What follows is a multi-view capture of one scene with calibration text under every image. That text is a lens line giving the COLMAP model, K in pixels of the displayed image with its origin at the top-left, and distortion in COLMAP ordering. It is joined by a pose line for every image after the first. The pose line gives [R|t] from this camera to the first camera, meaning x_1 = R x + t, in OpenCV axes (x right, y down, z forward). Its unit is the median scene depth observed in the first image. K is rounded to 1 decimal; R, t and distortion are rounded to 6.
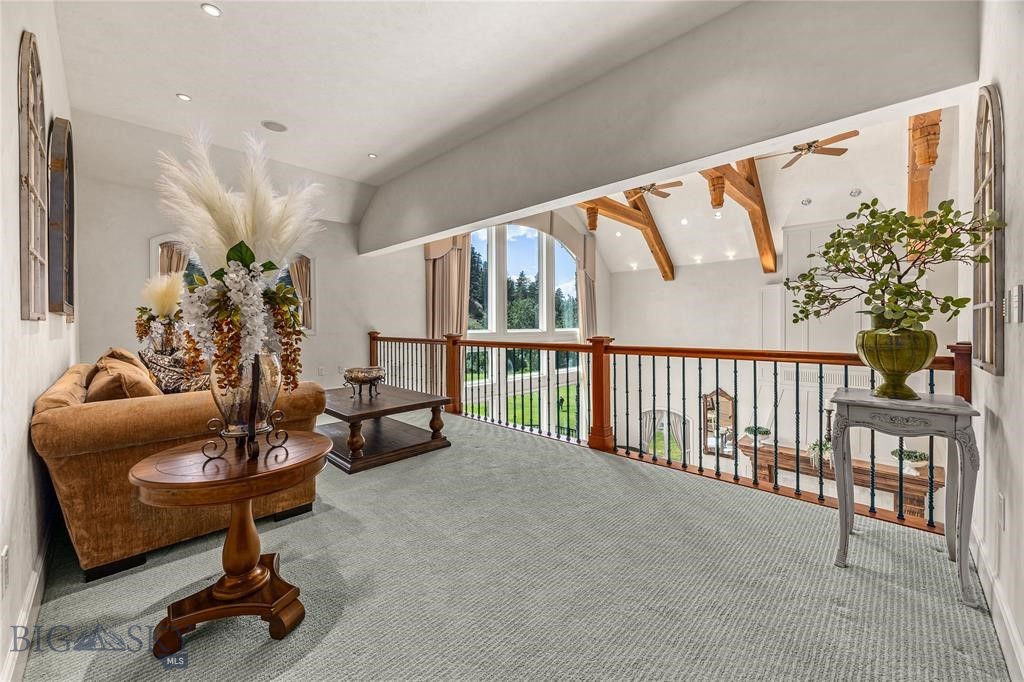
lens RADIAL K [[397.7, 0, 508.0], [0, 397.7, 324.4], [0, 0, 1]] dist [-0.002029, -0.000115]
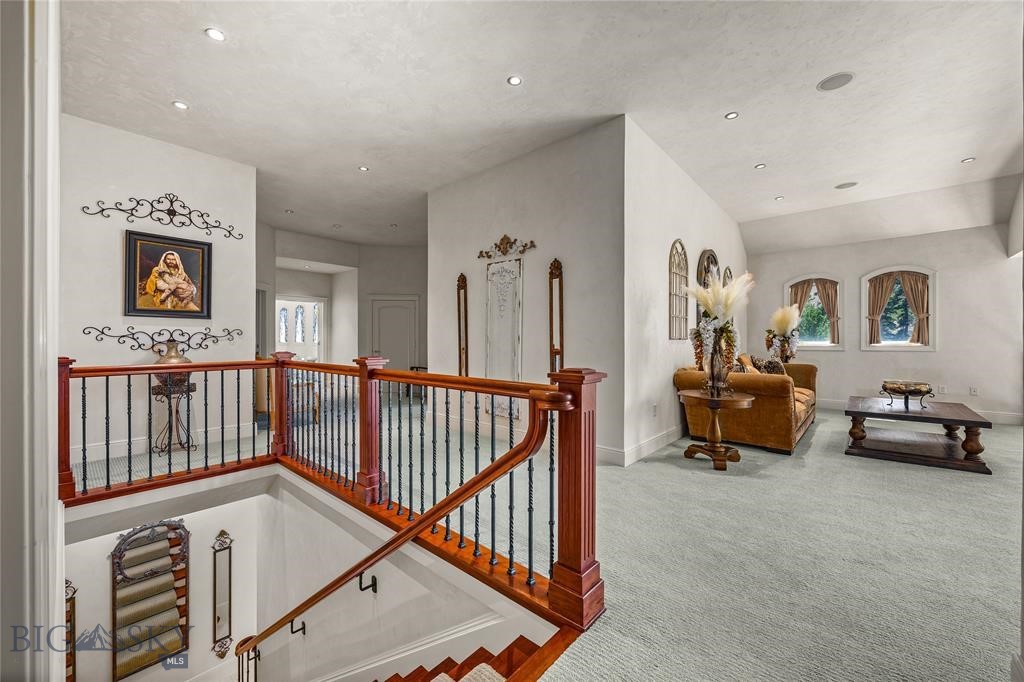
lens RADIAL K [[397.7, 0, 511.4], [0, 397.7, 339.6], [0, 0, 1]] dist [-0.002029, -0.000115]
pose [[0.056016, 0.006137, -0.998411, 0.698671], [-0.003418, 0.999976, 0.005954, -0.009570], [0.998424, 0.003079, 0.056036, -0.156030]]
